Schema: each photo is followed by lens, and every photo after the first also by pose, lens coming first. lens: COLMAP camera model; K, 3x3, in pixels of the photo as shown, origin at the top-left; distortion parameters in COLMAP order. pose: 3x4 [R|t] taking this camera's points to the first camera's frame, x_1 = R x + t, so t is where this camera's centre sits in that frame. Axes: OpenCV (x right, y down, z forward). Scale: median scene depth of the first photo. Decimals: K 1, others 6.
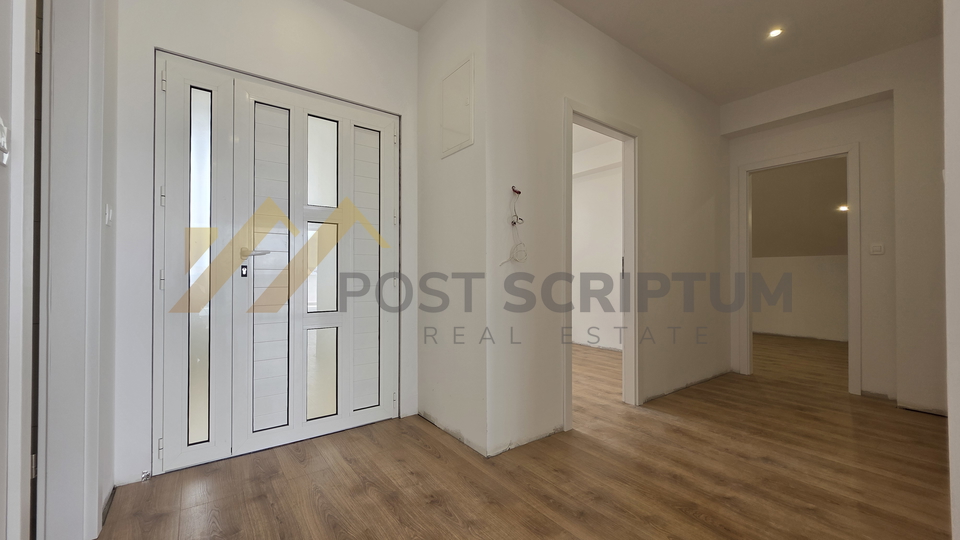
lens RADIAL K [[383.6, 0, 481.7], [0, 383.6, 272.5], [0, 0, 1]] dist [-0.000041, 0.000032]
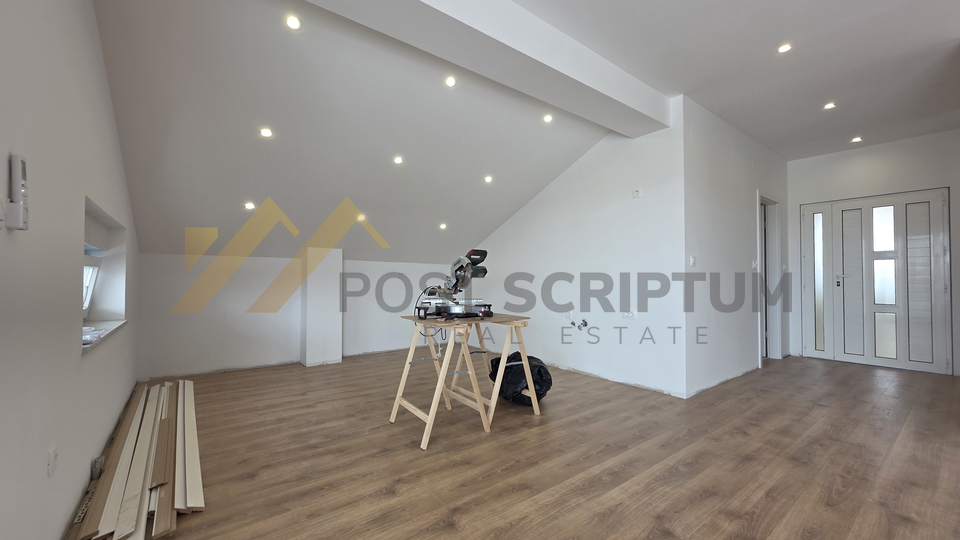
lens RADIAL K [[379.6, 0, 482.9], [0, 379.6, 271.9], [0, 0, 1]] dist [0.001838, 0.000220]
pose [[0.021876, -0.024729, -0.999455, 1.698632], [0.004029, 0.999688, -0.024647, -0.027889], [0.999753, -0.003487, 0.021968, -1.261178]]
